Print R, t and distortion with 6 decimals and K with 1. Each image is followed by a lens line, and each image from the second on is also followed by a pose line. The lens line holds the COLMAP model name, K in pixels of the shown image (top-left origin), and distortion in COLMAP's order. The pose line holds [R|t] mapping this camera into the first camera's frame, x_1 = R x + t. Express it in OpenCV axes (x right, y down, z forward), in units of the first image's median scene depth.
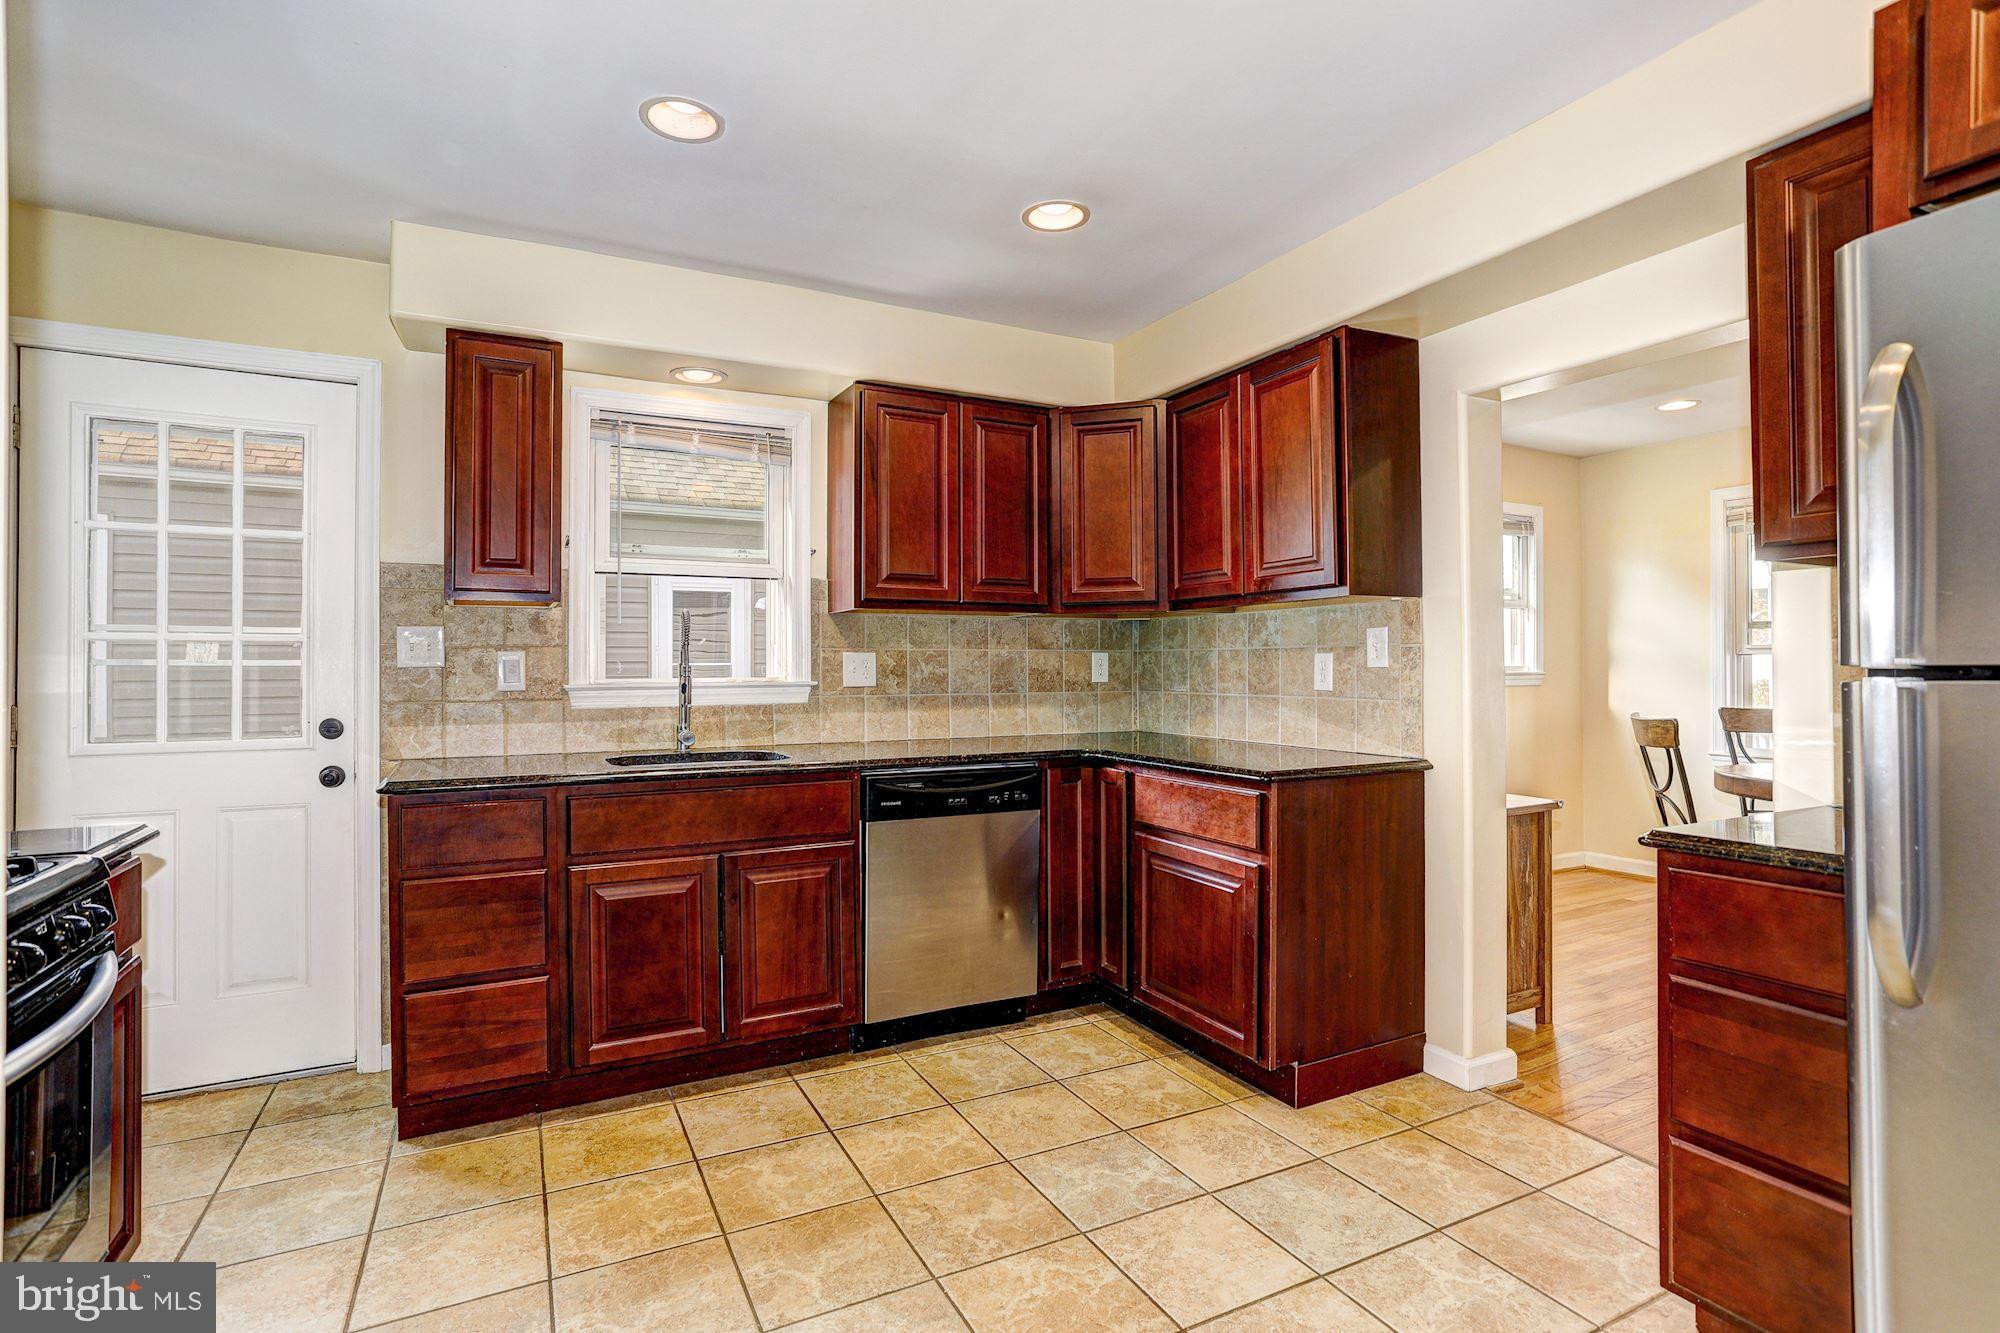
lens RADIAL K [[973.0, 0, 989.6], [0, 973.0, 659.6], [0, 0, 1]] dist [-0.039015, 0.017089]
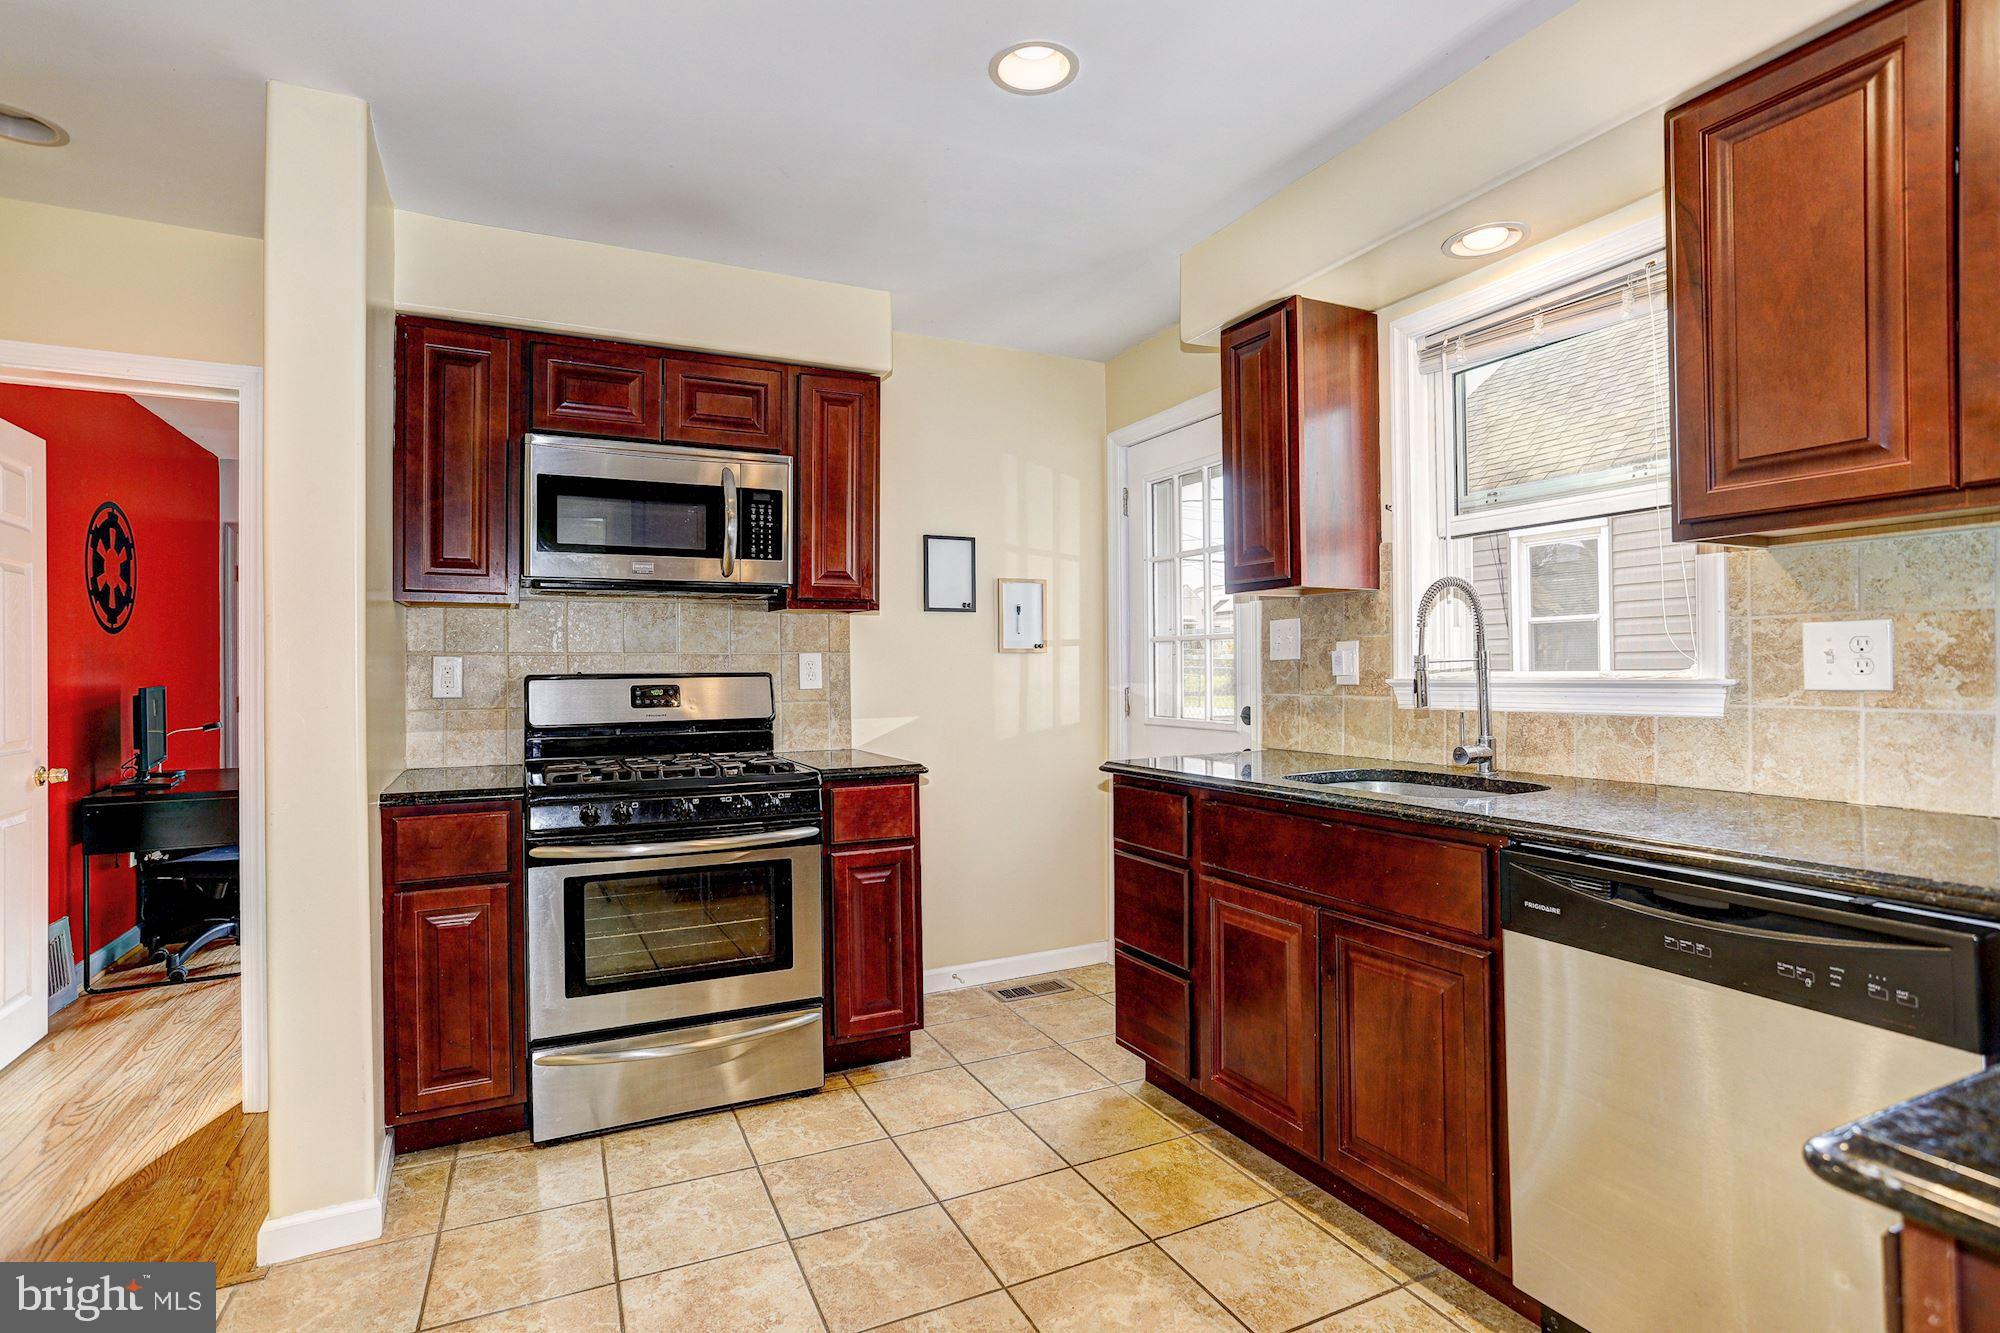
lens RADIAL K [[973.0, 0, 992.2], [0, 973.0, 662.3], [0, 0, 1]] dist [-0.039015, 0.017089]
pose [[-0.033827, -0.003605, -0.999421, 0.418045], [0.020348, 0.999784, -0.004295, 0.008295], [0.999221, -0.020482, -0.033746, 0.683109]]
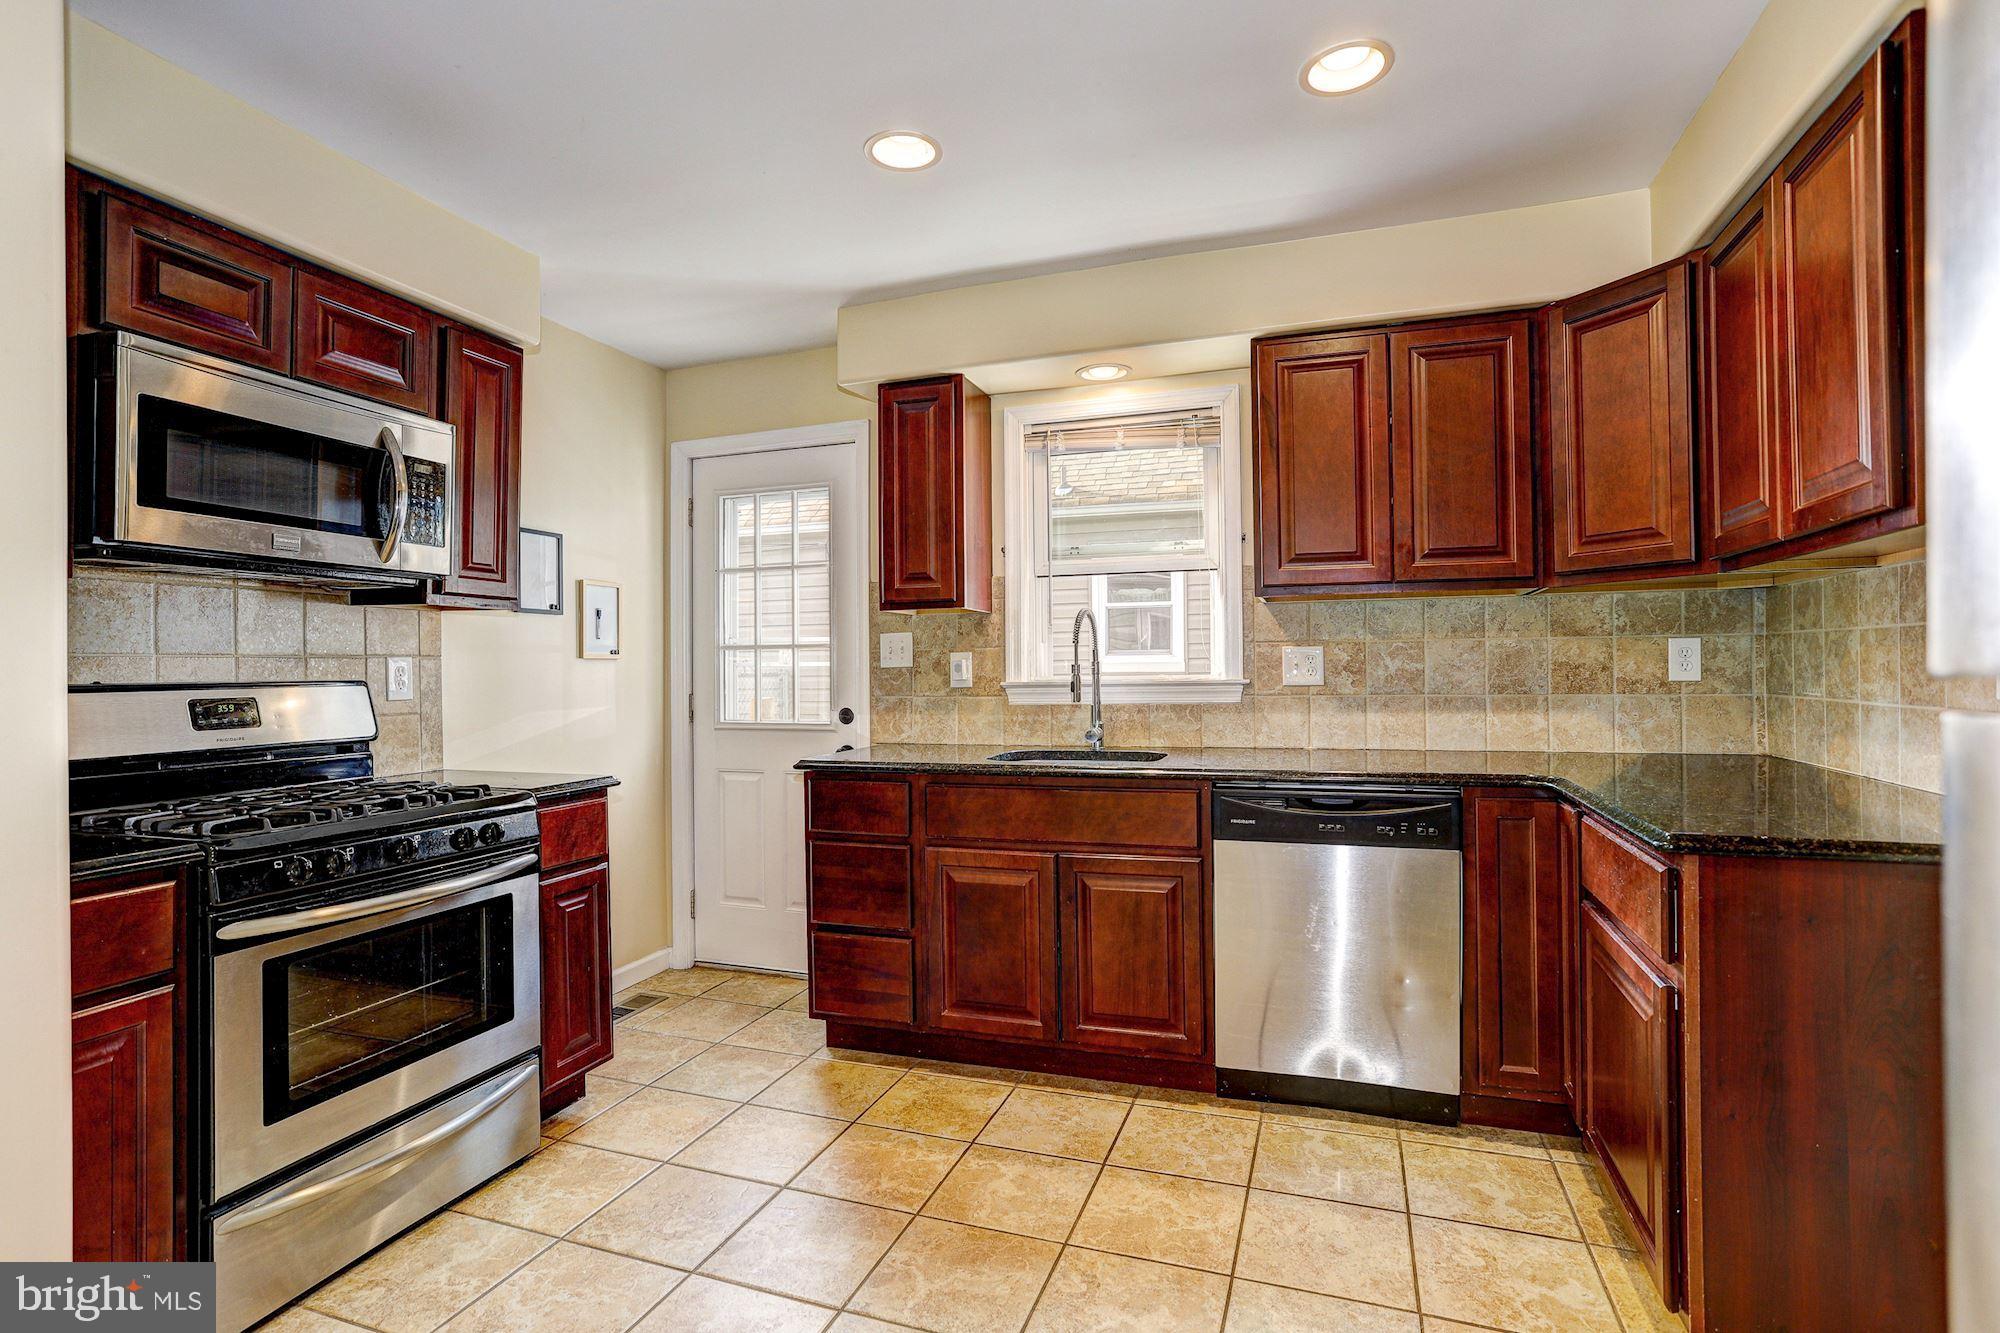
lens RADIAL K [[973.0, 0, 990.7], [0, 973.0, 660.6], [0, 0, 1]] dist [-0.039015, 0.017089]
pose [[0.682877, -0.009623, -0.730470, 0.359936], [0.015991, 0.999871, 0.001777, -0.000292], [0.730358, -0.012894, 0.682942, 0.236441]]
